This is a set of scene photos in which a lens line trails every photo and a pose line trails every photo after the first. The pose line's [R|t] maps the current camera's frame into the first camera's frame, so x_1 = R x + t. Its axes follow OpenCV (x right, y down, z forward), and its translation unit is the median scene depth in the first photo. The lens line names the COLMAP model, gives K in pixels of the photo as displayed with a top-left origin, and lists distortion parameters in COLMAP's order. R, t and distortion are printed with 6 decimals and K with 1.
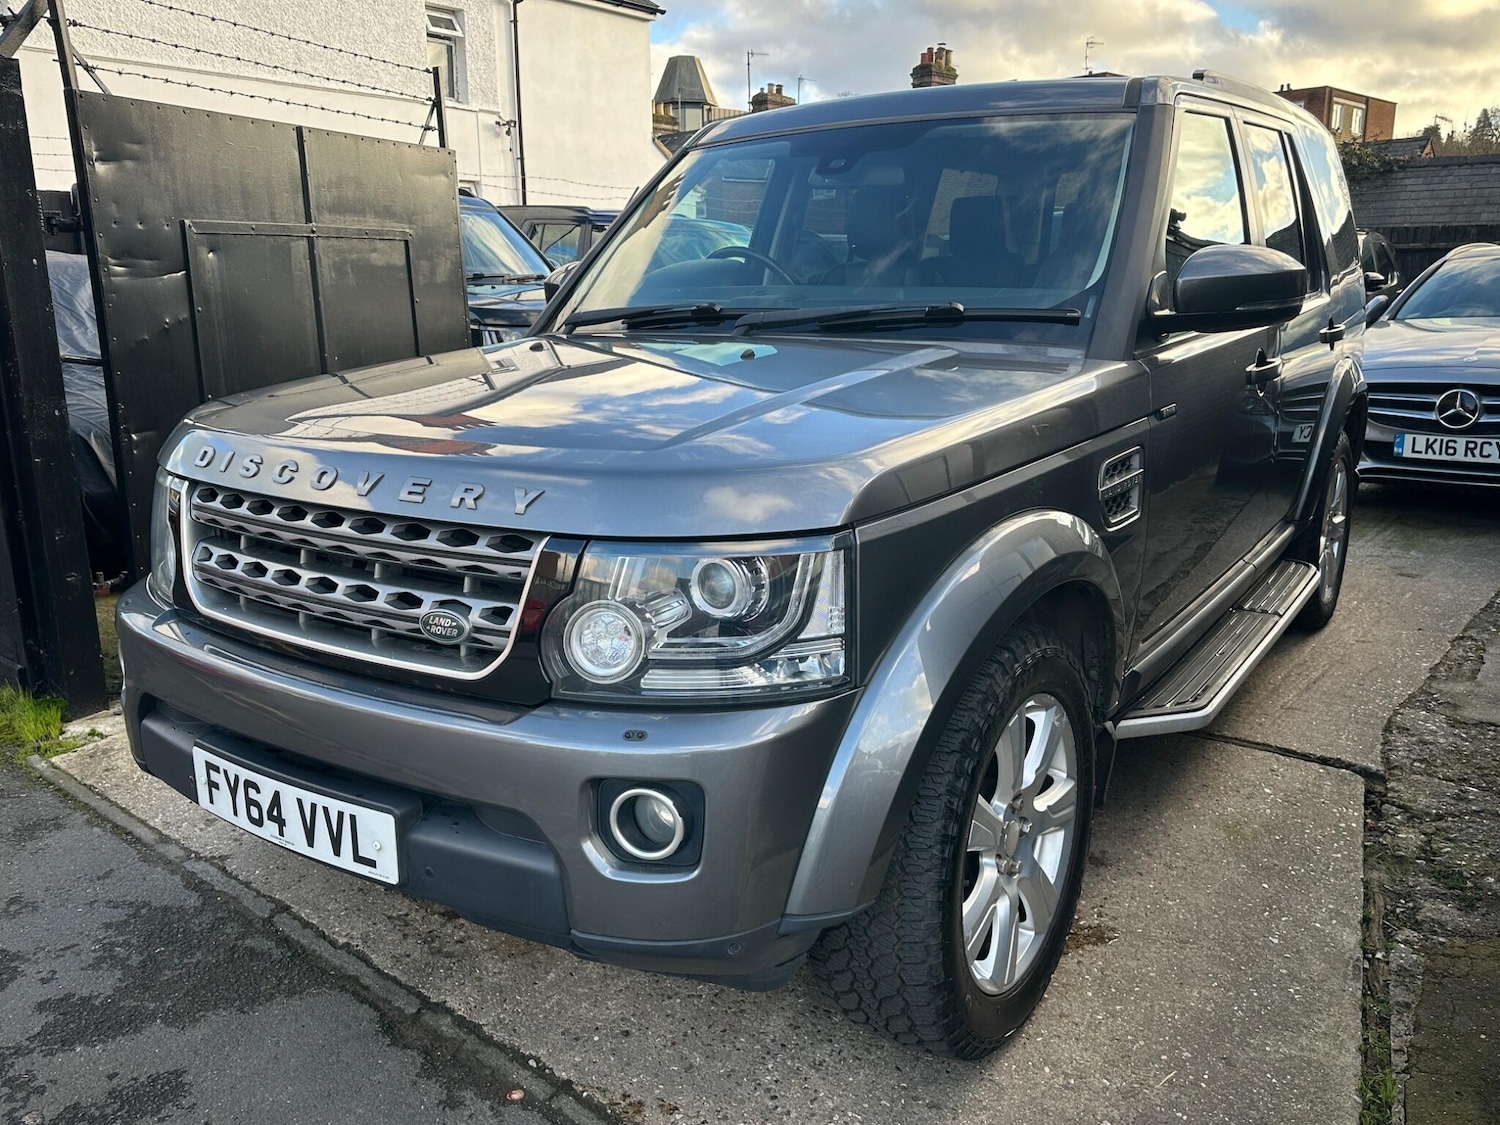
lens RADIAL K [[1206.5, 0, 728.1], [0, 1206.5, 558.1], [0, 0, 1]] dist [0.078907, -0.106741]
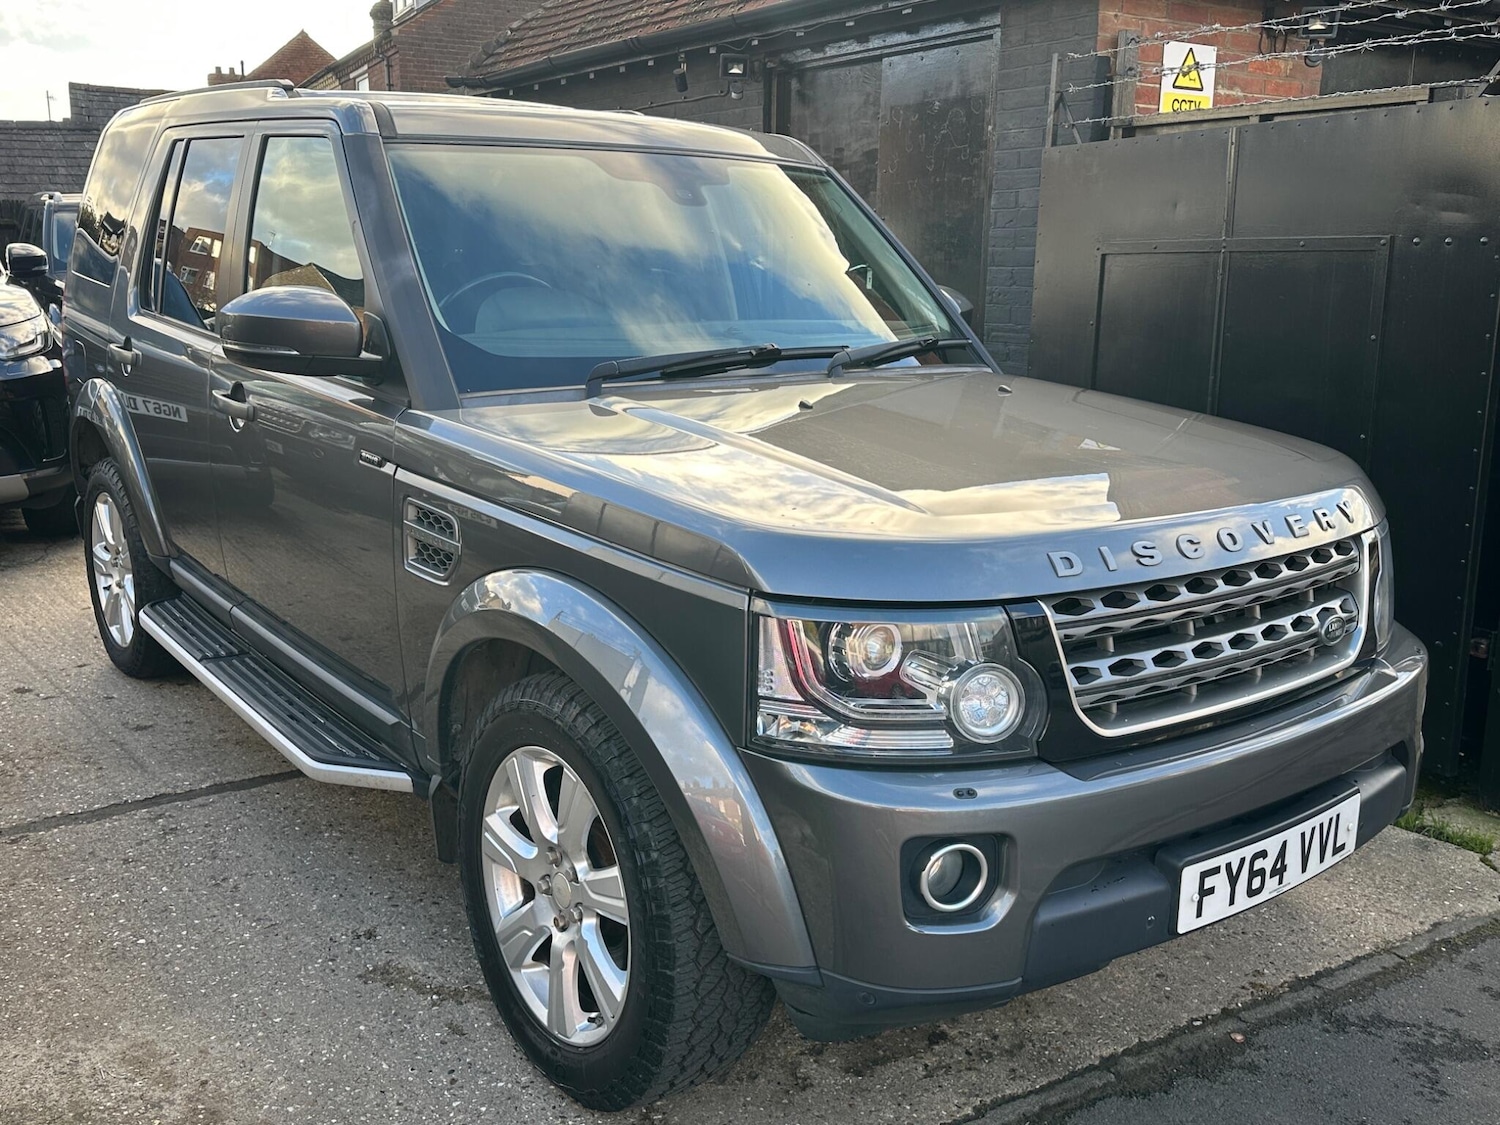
lens RADIAL K [[1384.5, 0, 743.8], [0, 1384.5, 554.6], [0, 0, 1]] dist [0.109522, -0.170730]
pose [[0.288629, -0.192316, 0.937927, -1.287112], [0.197034, 0.970582, 0.138378, -0.245515], [-0.936948, 0.144864, 0.318031, 0.830841]]
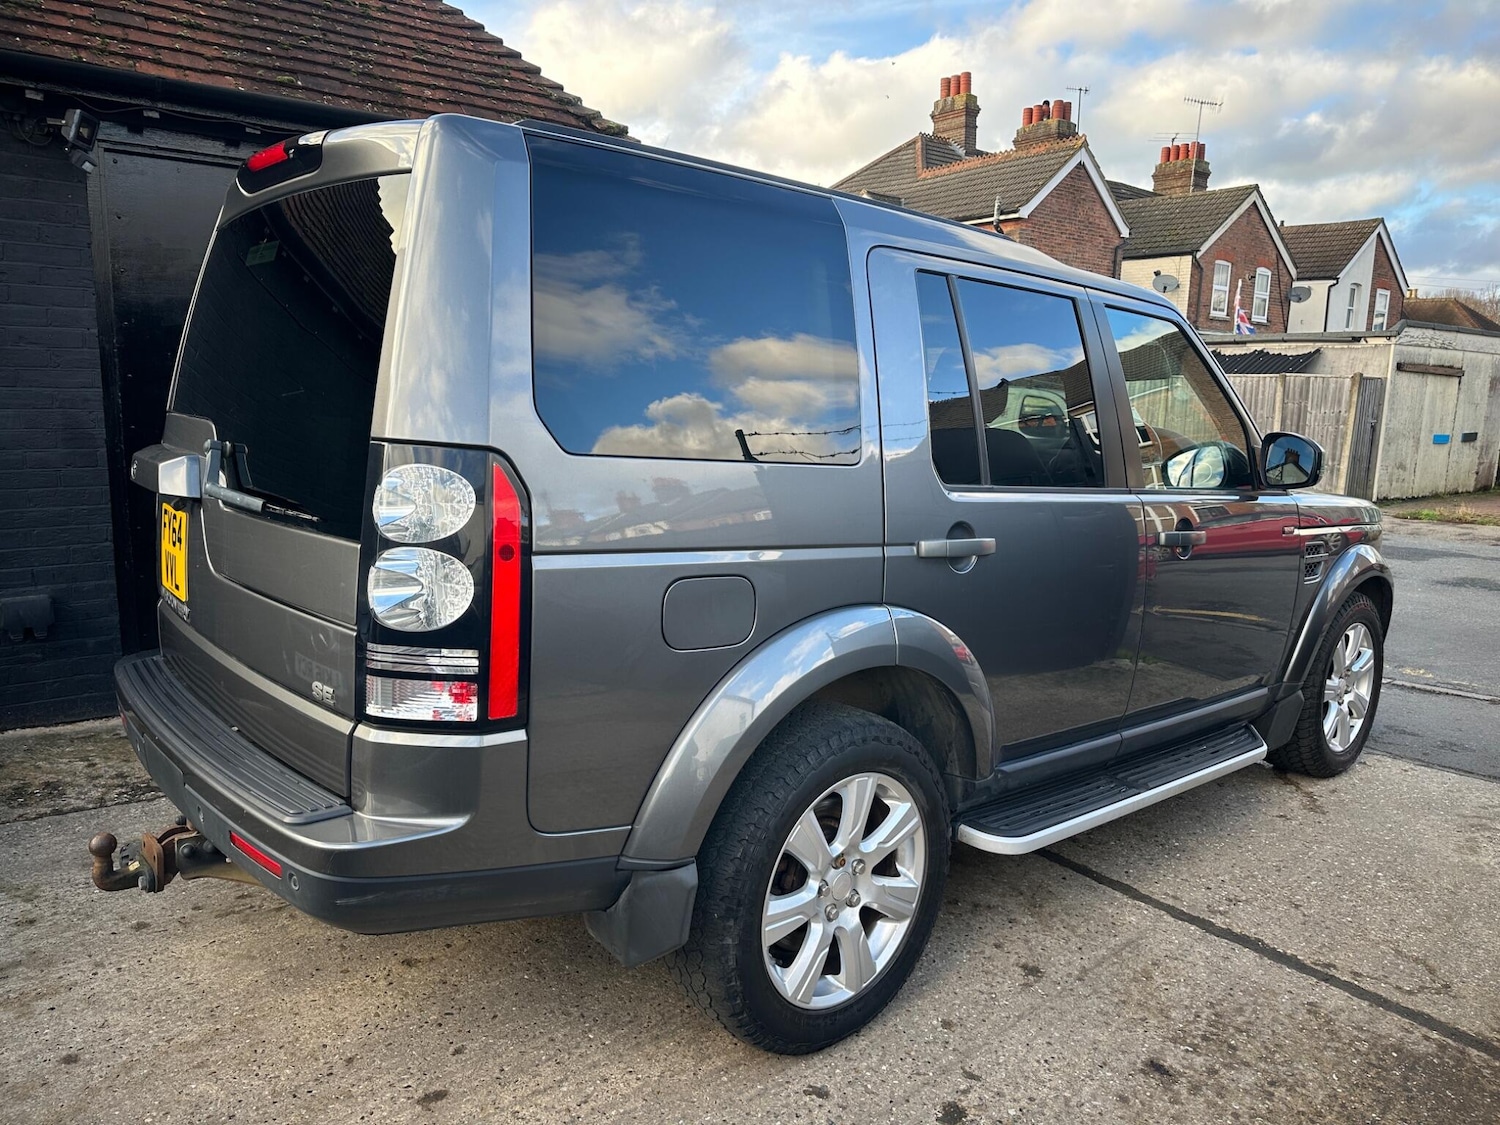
lens RADIAL K [[1056.0, 0, 750.0], [0, 1056.0, 562.5], [0, 0, 1]] dist [-0.009068, -0.001549]
pose [[-0.974227, -0.052445, 0.219390, 0.185827], [0.032506, 0.929804, 0.366617, -0.755923], [-0.223217, 0.364300, -0.904135, 3.057048]]
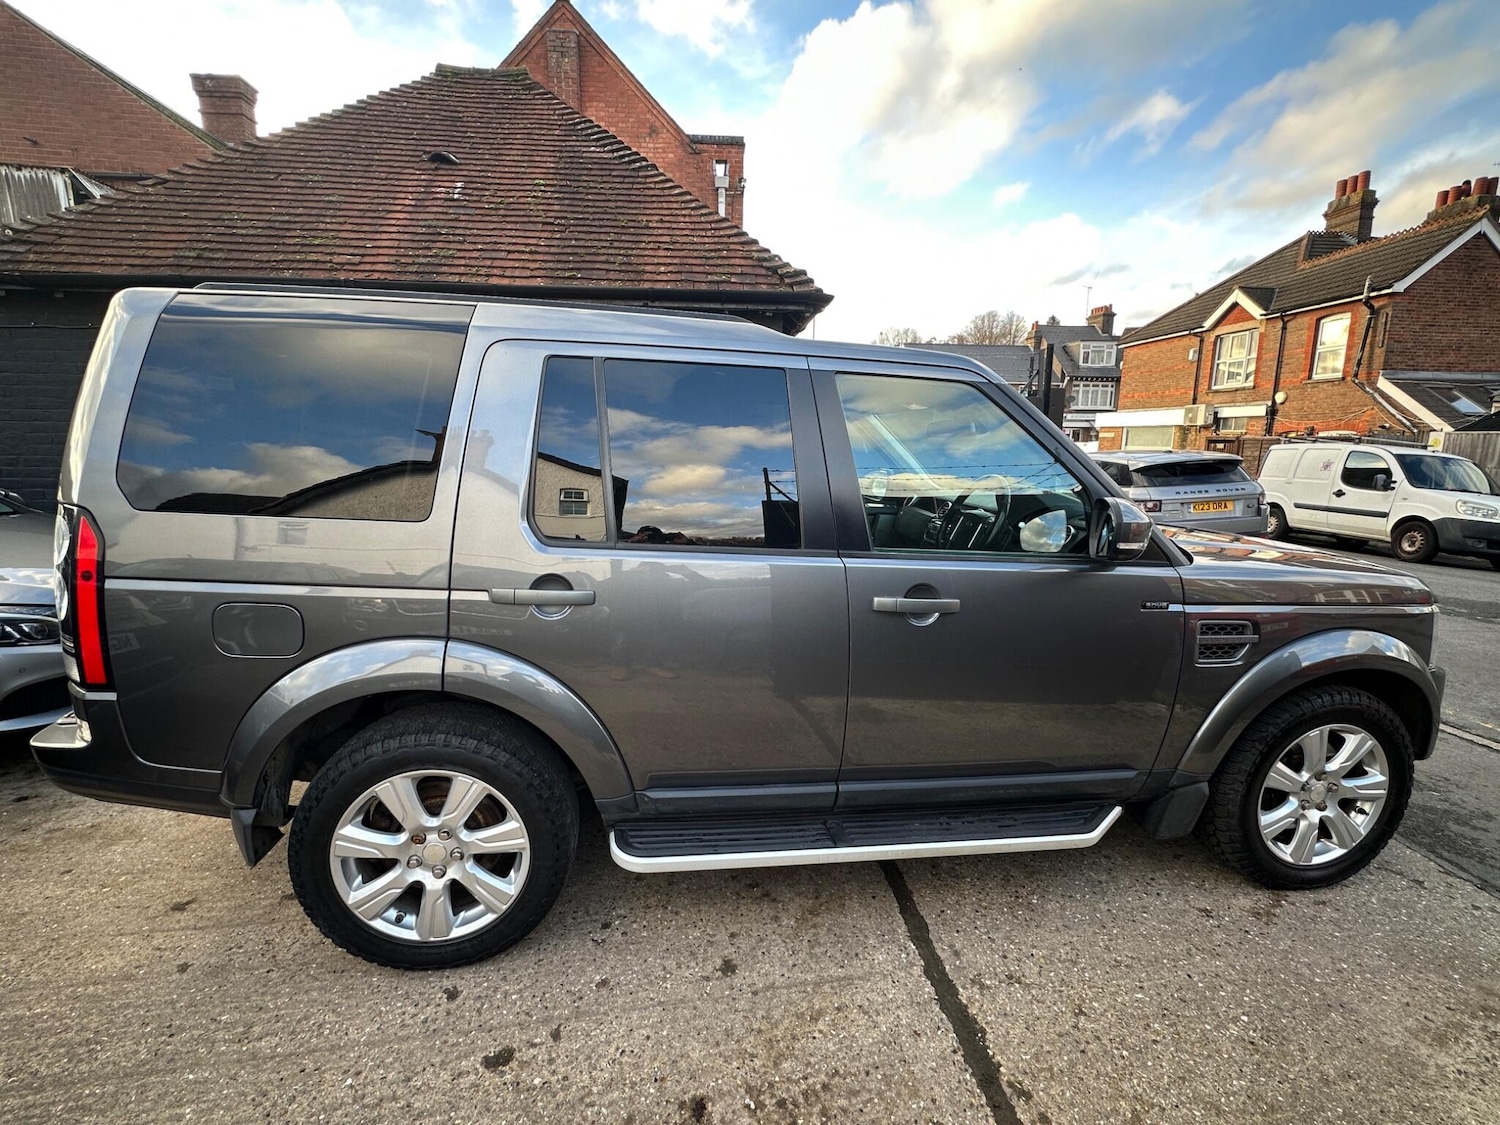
lens RADIAL K [[670.3, 0, 748.4], [0, 670.3, 556.5], [0, 0, 1]] dist [-0.006748, 0.000856]
pose [[-0.701414, -0.120557, 0.702485, -0.409584], [0.150574, 0.938284, 0.311368, -0.653662], [-0.696668, 0.324173, -0.639973, 2.480699]]
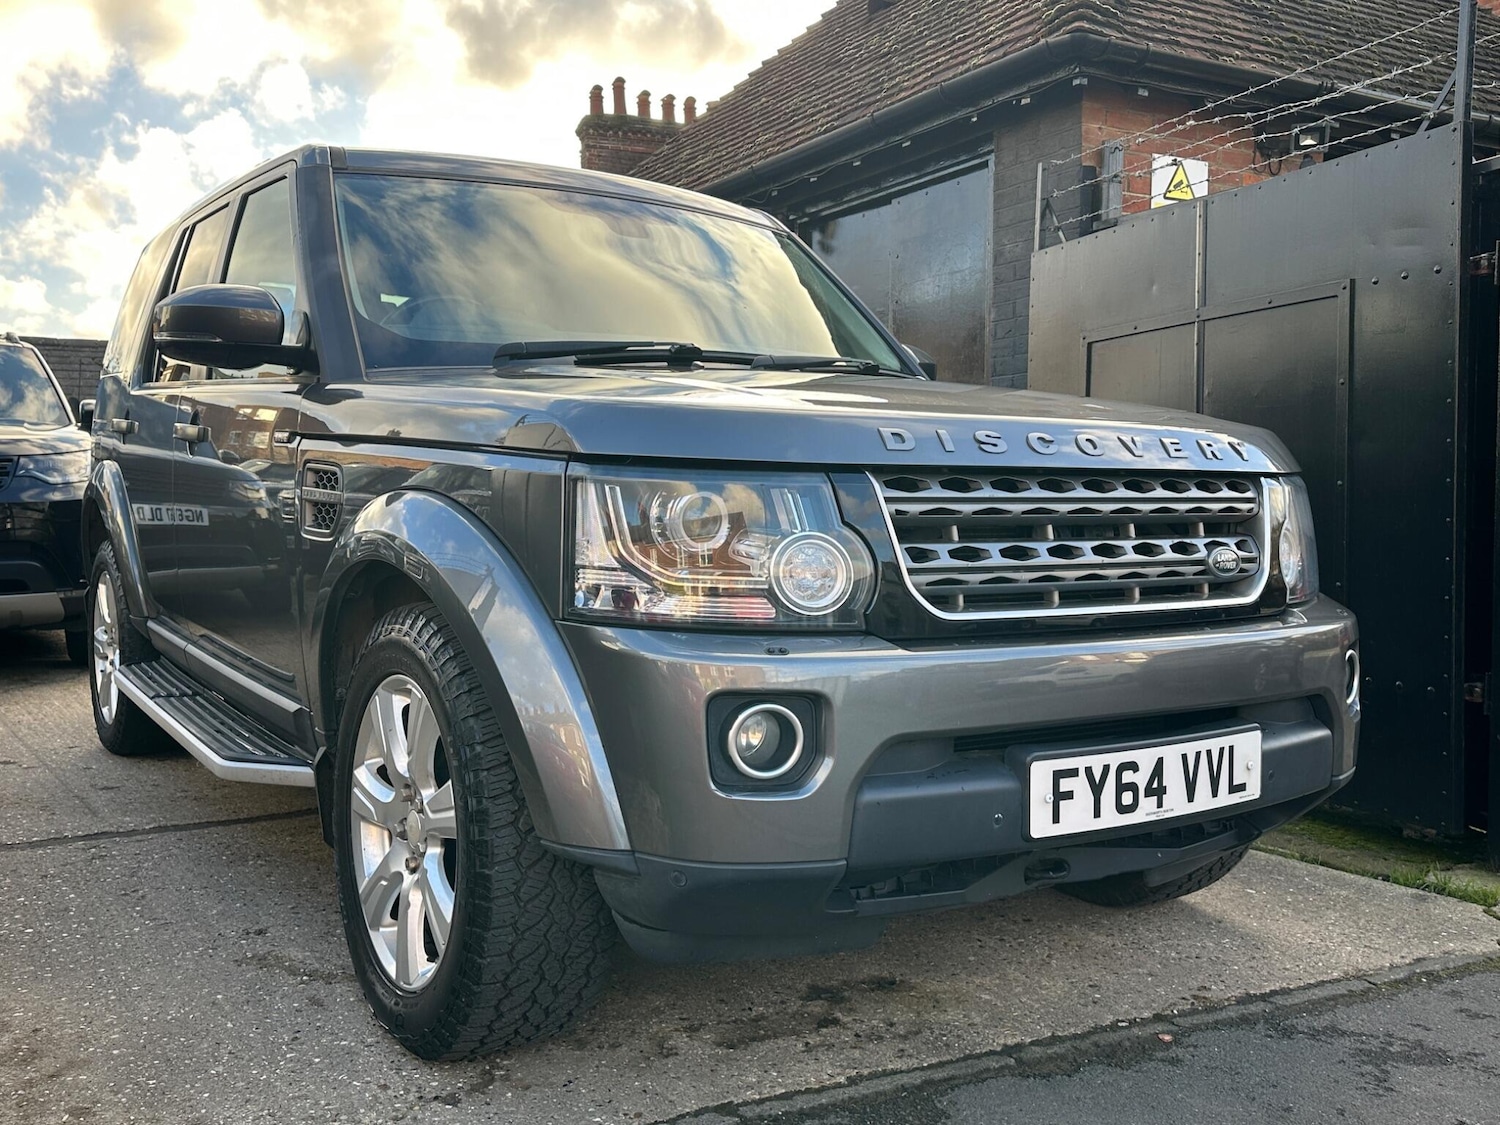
lens RADIAL K [[1384.5, 0, 743.8], [0, 1384.5, 554.6], [0, 0, 1]] dist [0.109522, -0.170730]
pose [[0.360921, -0.029929, 0.932116, -1.239713], [0.199698, 0.978782, -0.045897, 0.015278], [-0.910965, 0.202707, 0.359240, 0.711846]]
